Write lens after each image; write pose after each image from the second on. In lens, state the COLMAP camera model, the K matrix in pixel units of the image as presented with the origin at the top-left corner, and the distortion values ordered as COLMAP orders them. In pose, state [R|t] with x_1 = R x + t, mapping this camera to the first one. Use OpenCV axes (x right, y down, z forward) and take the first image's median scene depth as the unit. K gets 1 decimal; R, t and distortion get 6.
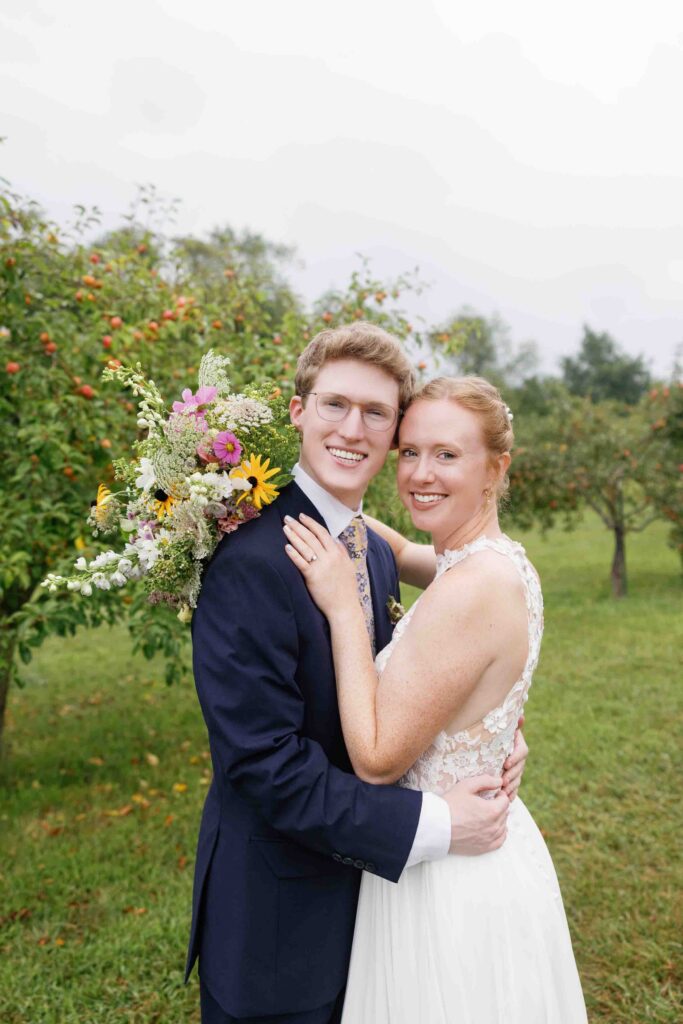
lens RADIAL K [[1564.8, 0, 419.0], [0, 1564.8, 512.6], [0, 0, 1]] dist [-0.009512, 0.029272]
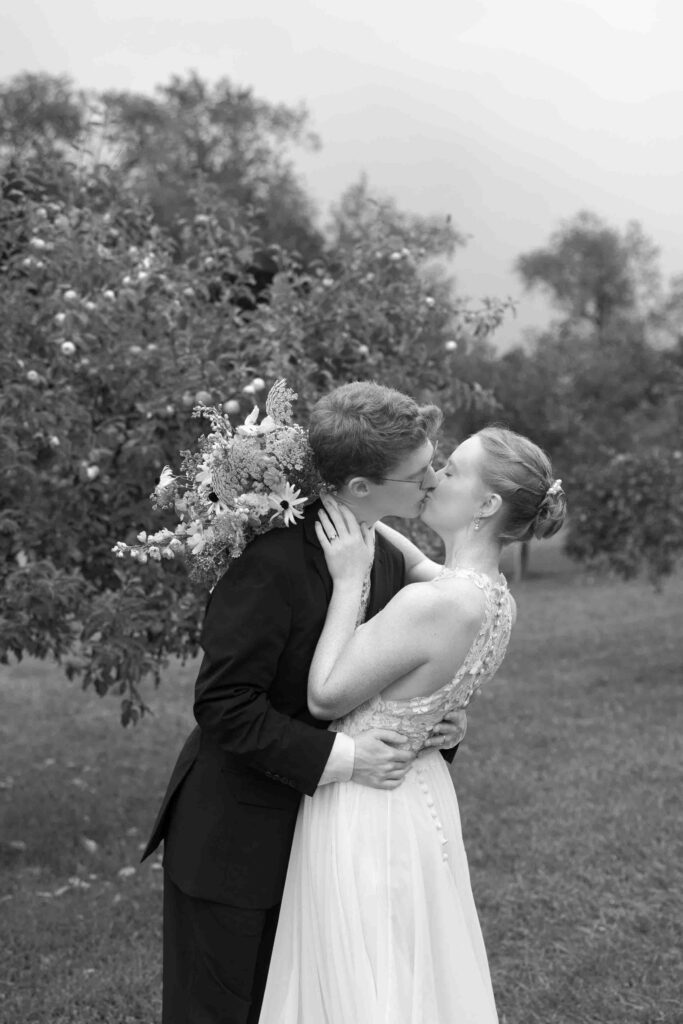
lens RADIAL K [[1574.8, 0, 341.5], [0, 1574.8, 512.0], [0, 0, 1]] dist [0.005718, 0.165598]
pose [[0.999113, 0.024117, -0.034534, -0.020869], [-0.024333, 0.999687, -0.005867, -0.006014], [0.034381, 0.006702, 0.999386, 0.204554]]
